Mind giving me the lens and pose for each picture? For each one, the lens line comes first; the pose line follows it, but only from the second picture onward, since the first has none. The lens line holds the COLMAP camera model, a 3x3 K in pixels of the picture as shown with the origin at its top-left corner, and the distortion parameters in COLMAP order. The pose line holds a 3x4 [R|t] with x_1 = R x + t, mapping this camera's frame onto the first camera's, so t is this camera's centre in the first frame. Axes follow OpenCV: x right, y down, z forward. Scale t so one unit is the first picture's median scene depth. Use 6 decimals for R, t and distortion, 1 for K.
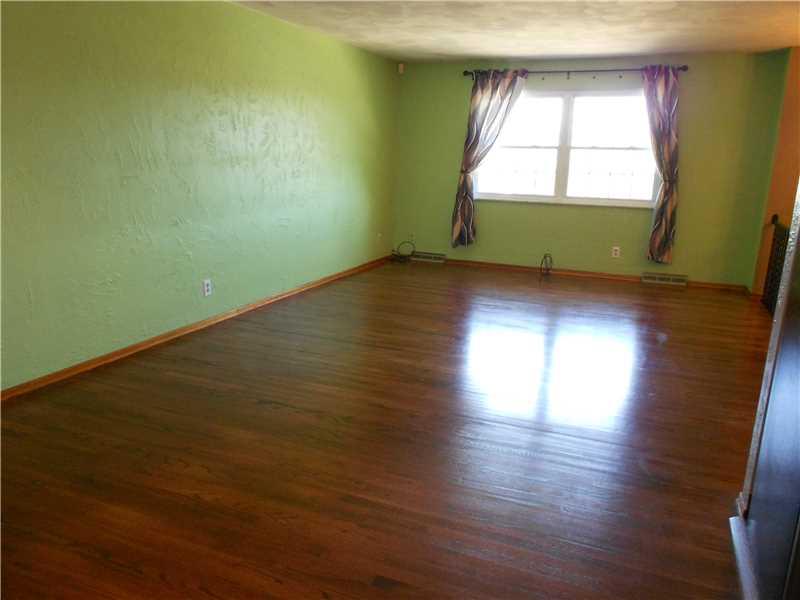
lens RADIAL K [[611.1, 0, 400.0], [0, 611.1, 300.0], [0, 0, 1]] dist [0.010296, 0.002626]
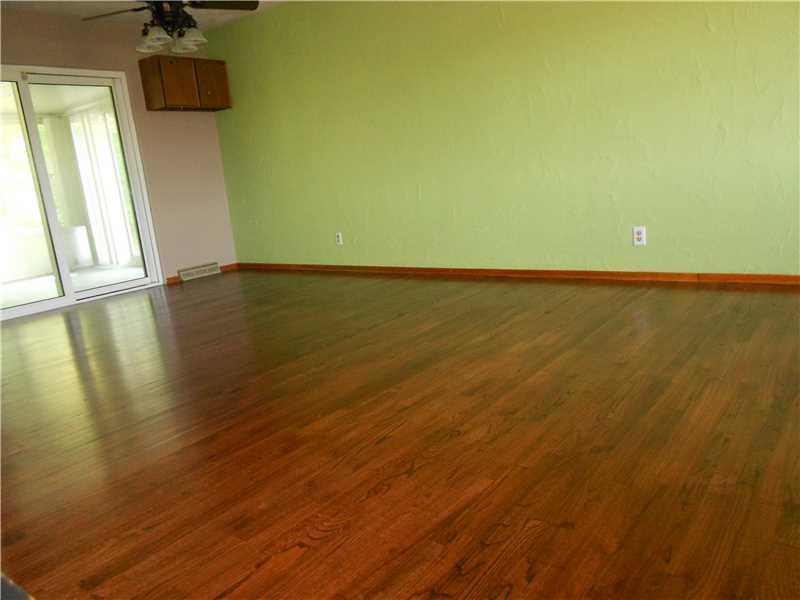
lens RADIAL K [[618.6, 0, 400.0], [0, 618.6, 305.7], [0, 0, 1]] dist [0.006574, -0.013799]
pose [[-0.279414, 0.196923, -0.939760, 0.413719], [-0.127827, 0.962402, 0.239674, -0.060982], [0.951624, 0.187095, -0.243737, 0.598483]]
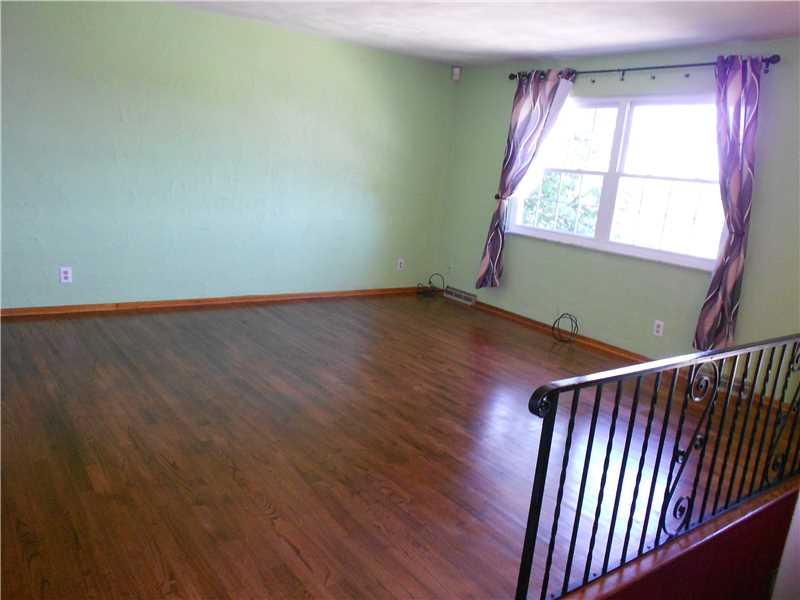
lens RADIAL K [[618.6, 0, 400.0], [0, 618.6, 305.7], [0, 0, 1]] dist [0.006574, -0.013799]
pose [[0.853864, 0.166823, -0.493037, 0.444015], [-0.186949, 0.982332, 0.008612, -0.054582], [0.485763, 0.084820, 0.869965, 0.249879]]
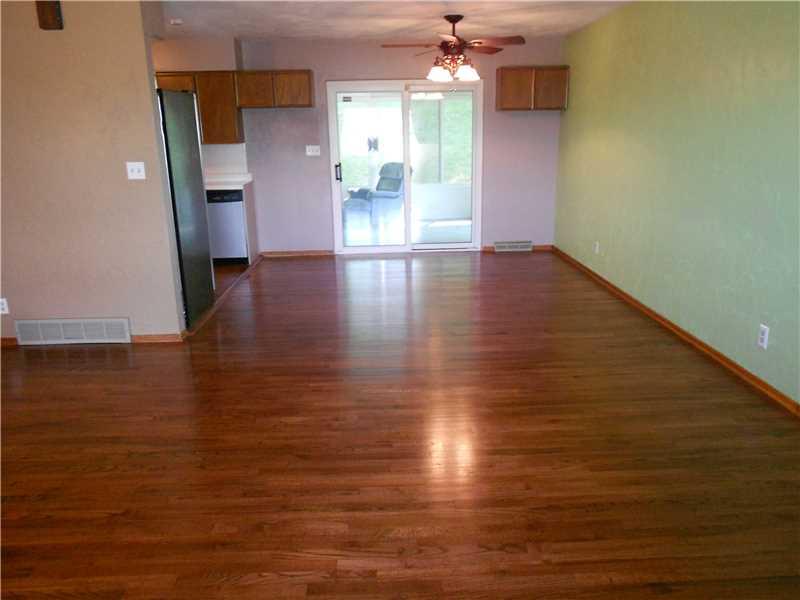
lens RADIAL K [[618.6, 0, 400.0], [0, 618.6, 305.7], [0, 0, 1]] dist [0.006574, -0.013799]
pose [[-0.919253, 0.084742, -0.384438, 0.238100], [-0.103742, 0.889889, 0.444224, -0.220481], [0.379752, 0.448236, -0.809242, 0.931771]]
